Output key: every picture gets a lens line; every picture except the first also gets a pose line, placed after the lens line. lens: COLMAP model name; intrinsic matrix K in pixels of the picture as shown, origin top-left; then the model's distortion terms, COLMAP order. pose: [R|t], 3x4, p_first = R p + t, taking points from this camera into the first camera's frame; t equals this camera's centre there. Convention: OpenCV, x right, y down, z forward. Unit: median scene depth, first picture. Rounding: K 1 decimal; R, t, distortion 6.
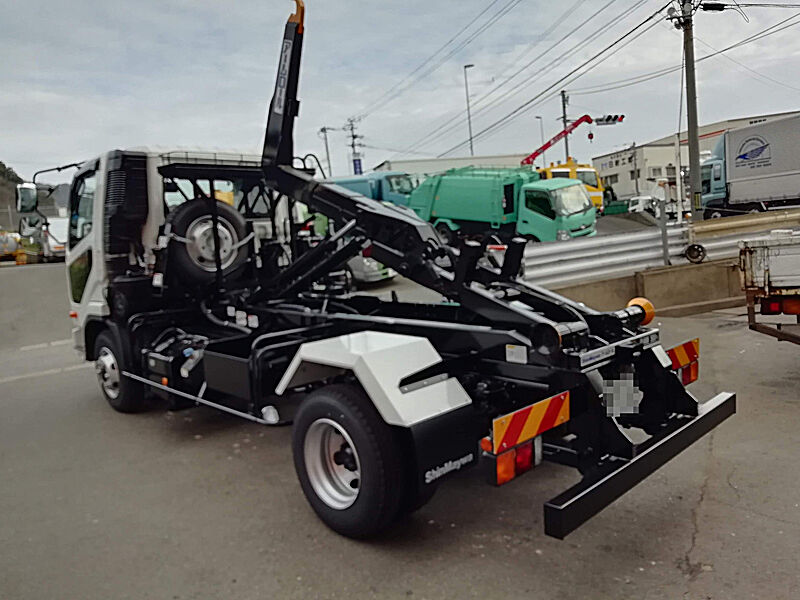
lens RADIAL K [[607.7, 0, 400.0], [0, 607.7, 300.0], [0, 0, 1]] dist [0.049741, -0.057978]
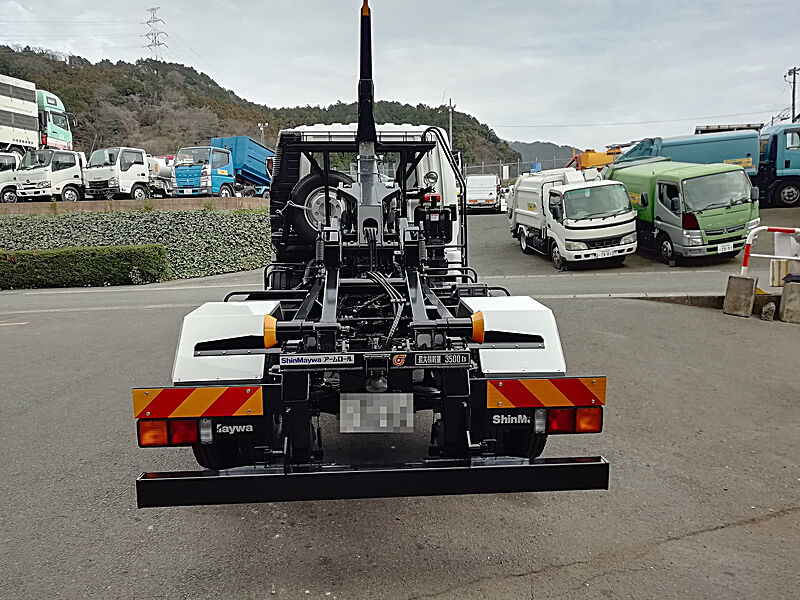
lens RADIAL K [[591.2, 0, 400.0], [0, 591.2, 300.0], [0, 0, 1]] dist [0.043137, -0.043473]
pose [[0.755215, 0.145668, -0.639086, 0.583088], [-0.098385, 0.989140, 0.109194, -0.063910], [0.648052, -0.019588, 0.761345, 0.236539]]
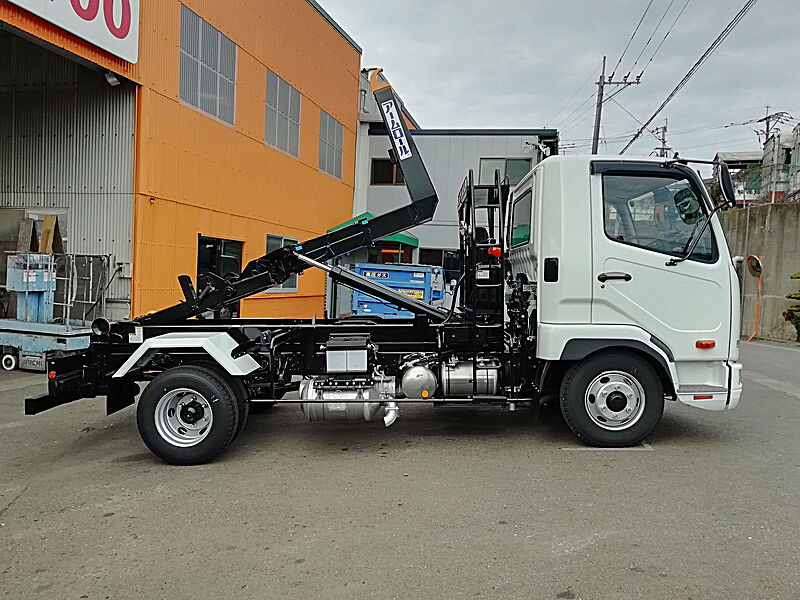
lens RADIAL K [[591.2, 0, 400.0], [0, 591.2, 300.0], [0, 0, 1]] dist [0.043137, -0.043473]
pose [[-0.726841, 0.080504, -0.682071, 0.617150], [-0.033156, 0.987836, 0.151925, -0.209532], [0.686004, 0.133040, -0.715331, 1.824652]]
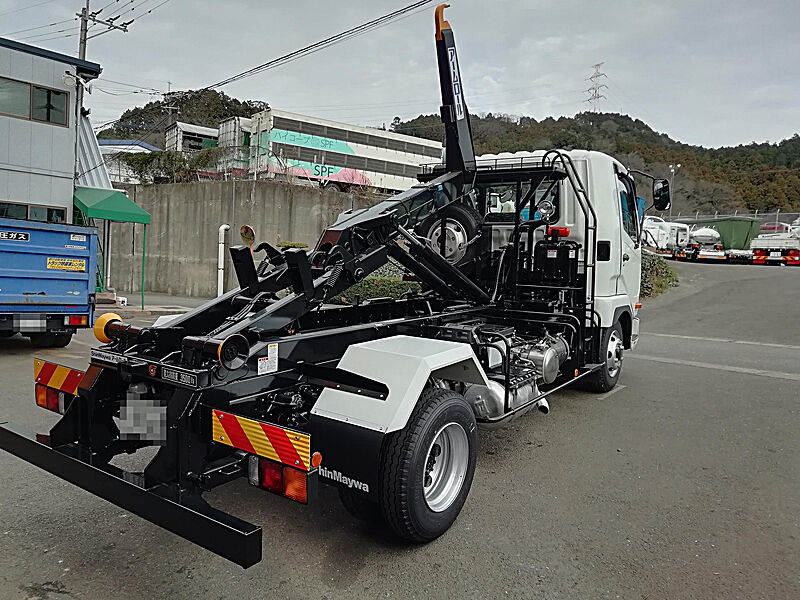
lens RADIAL K [[591.2, 0, 400.0], [0, 591.2, 300.0], [0, 0, 1]] dist [0.043137, -0.043473]
pose [[0.183016, 0.144789, -0.972389, 0.814412], [-0.142032, 0.982613, 0.119579, -0.113203], [0.972796, 0.116226, 0.200399, 0.751194]]
